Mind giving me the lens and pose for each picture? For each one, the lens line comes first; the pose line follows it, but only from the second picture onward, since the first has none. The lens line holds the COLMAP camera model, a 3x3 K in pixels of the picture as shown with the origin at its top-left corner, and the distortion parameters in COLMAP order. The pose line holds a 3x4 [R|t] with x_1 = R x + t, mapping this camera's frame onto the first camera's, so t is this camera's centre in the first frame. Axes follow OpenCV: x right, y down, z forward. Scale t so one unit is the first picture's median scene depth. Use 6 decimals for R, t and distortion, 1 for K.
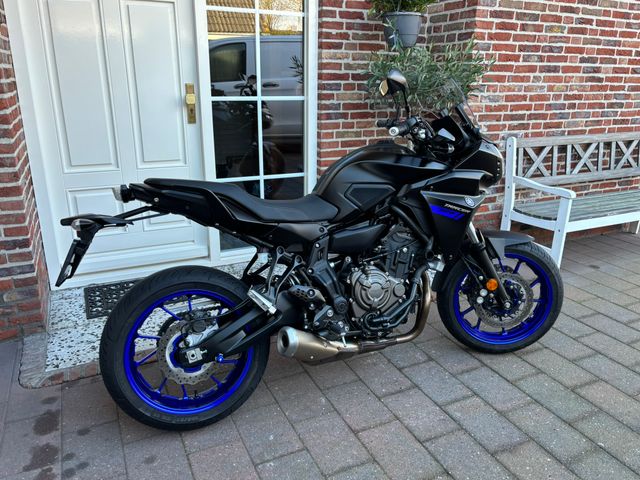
lens RADIAL K [[507.4, 0, 326.9], [0, 507.4, 235.1], [0, 0, 1]] dist [0.034684, -0.050905]
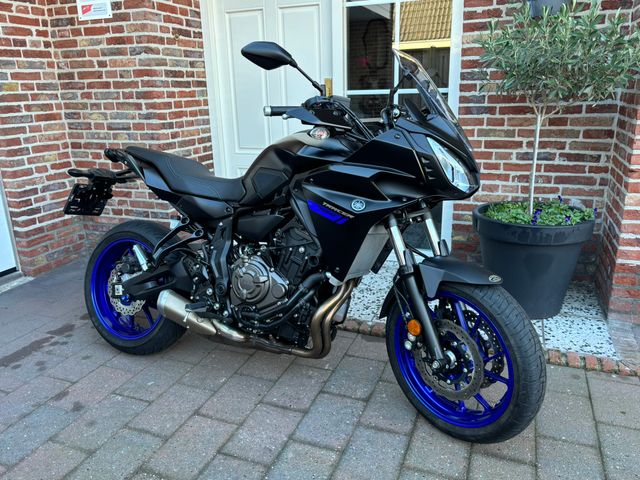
lens RADIAL K [[507.4, 0, 319.7], [0, 507.4, 234.1], [0, 0, 1]] dist [0.034684, -0.050905]
pose [[0.667462, 0.177166, -0.723261, 0.501339], [-0.195321, 0.978930, 0.059541, -0.034834], [0.718571, 0.101527, 0.688003, 0.262739]]
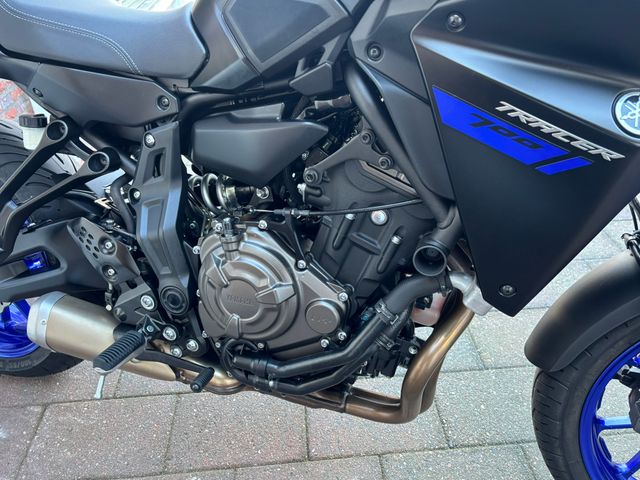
lens RADIAL K [[507.4, 0, 317.0], [0, 507.4, 241.0], [0, 0, 1]] dist [0.034684, -0.050905]
pose [[0.751134, 0.359382, -0.553752, 0.196133], [-0.161120, 0.913263, 0.374153, -0.046167], [0.640186, -0.191819, 0.743887, 0.453309]]
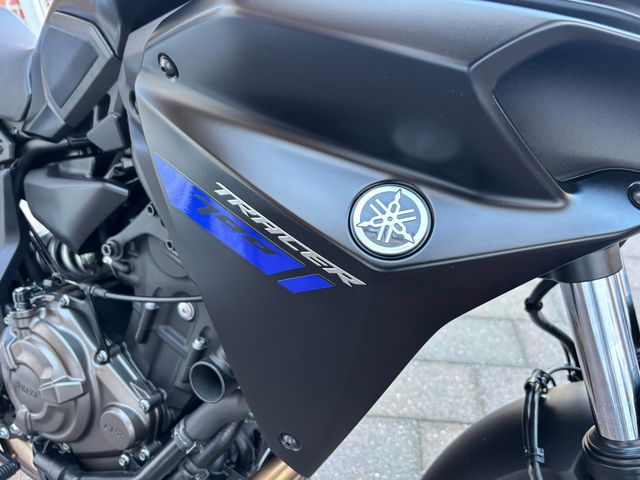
lens RADIAL K [[507.4, 0, 324.8], [0, 507.4, 240.6], [0, 0, 1]] dist [0.034684, -0.050905]
pose [[0.636823, 0.371775, -0.675456, 0.226221], [-0.223733, 0.927476, 0.299552, -0.060575], [0.737835, -0.039640, 0.673816, 0.550048]]
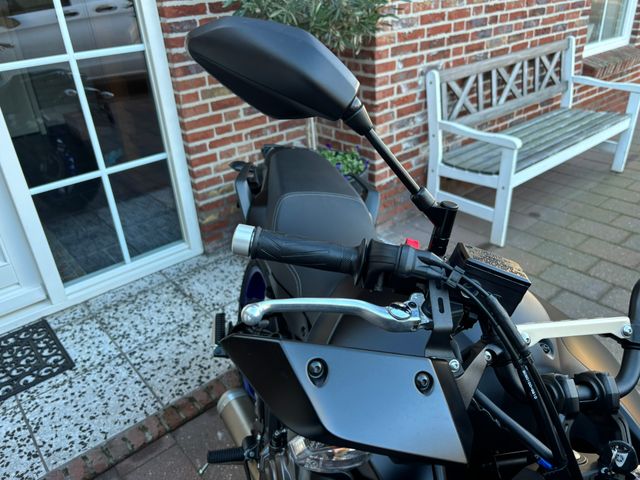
lens RADIAL K [[507.4, 0, 331.3], [0, 507.4, 234.3], [0, 0, 1]] dist [0.034684, -0.050905]
pose [[0.964652, -0.174090, 0.197836, 0.018179], [0.137651, 0.973039, 0.185058, -0.120930], [-0.224719, -0.151284, 0.962608, 0.262010]]
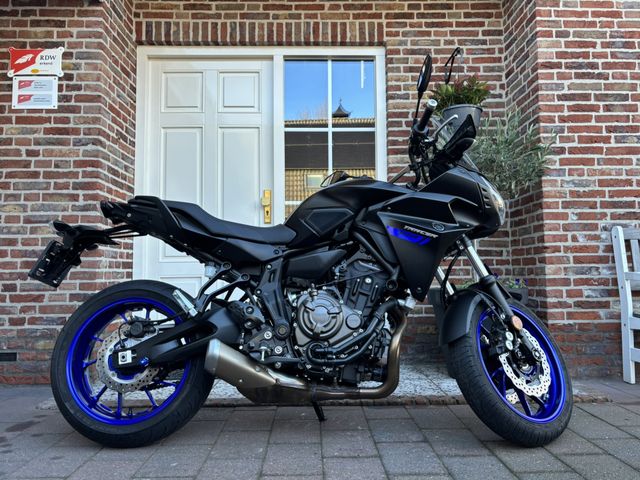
lens RADIAL K [[507.4, 0, 318.3], [0, 507.4, 234.5], [0, 0, 1]] dist [0.034684, -0.050905]
pose [[0.903067, -0.056834, -0.425723, 0.292490], [-0.111812, 0.925919, -0.360793, 0.182001], [0.414691, 0.373421, 0.829812, 0.121706]]
